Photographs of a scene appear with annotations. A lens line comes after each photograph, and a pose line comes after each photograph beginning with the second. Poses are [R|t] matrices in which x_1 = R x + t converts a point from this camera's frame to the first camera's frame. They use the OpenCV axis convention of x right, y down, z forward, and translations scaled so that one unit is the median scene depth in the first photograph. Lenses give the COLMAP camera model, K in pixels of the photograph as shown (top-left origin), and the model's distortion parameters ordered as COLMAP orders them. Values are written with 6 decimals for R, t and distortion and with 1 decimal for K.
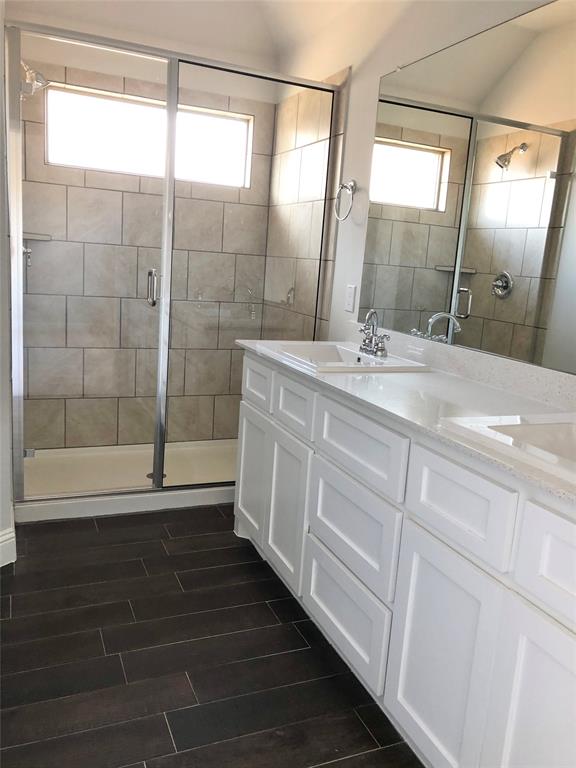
lens RADIAL K [[625.6, 0, 285.4], [0, 625.6, 380.5], [0, 0, 1]] dist [0.066356, -0.090486]
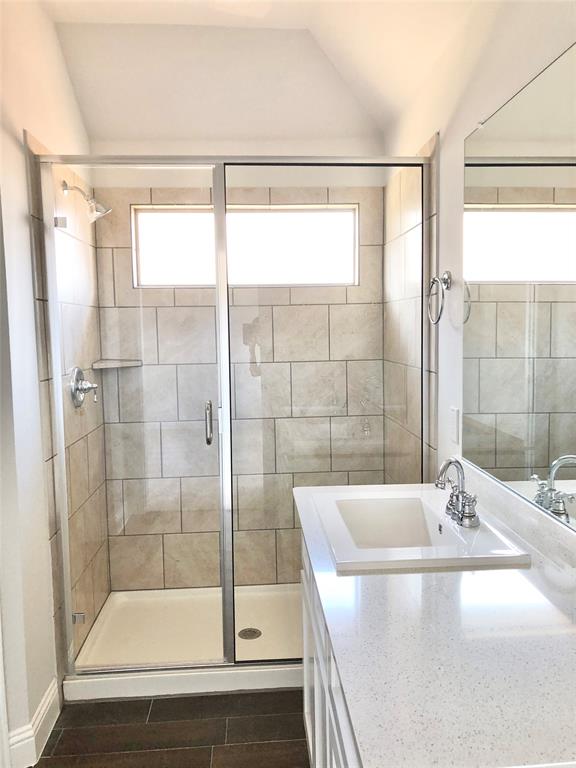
lens RADIAL K [[625.6, 0, 292.4], [0, 625.6, 383.3], [0, 0, 1]] dist [0.066356, -0.090486]
pose [[0.942592, -0.057490, -0.328962, 0.162590], [0.021330, 0.993423, -0.112494, -0.094860], [0.333266, 0.099020, 0.937619, 0.219588]]
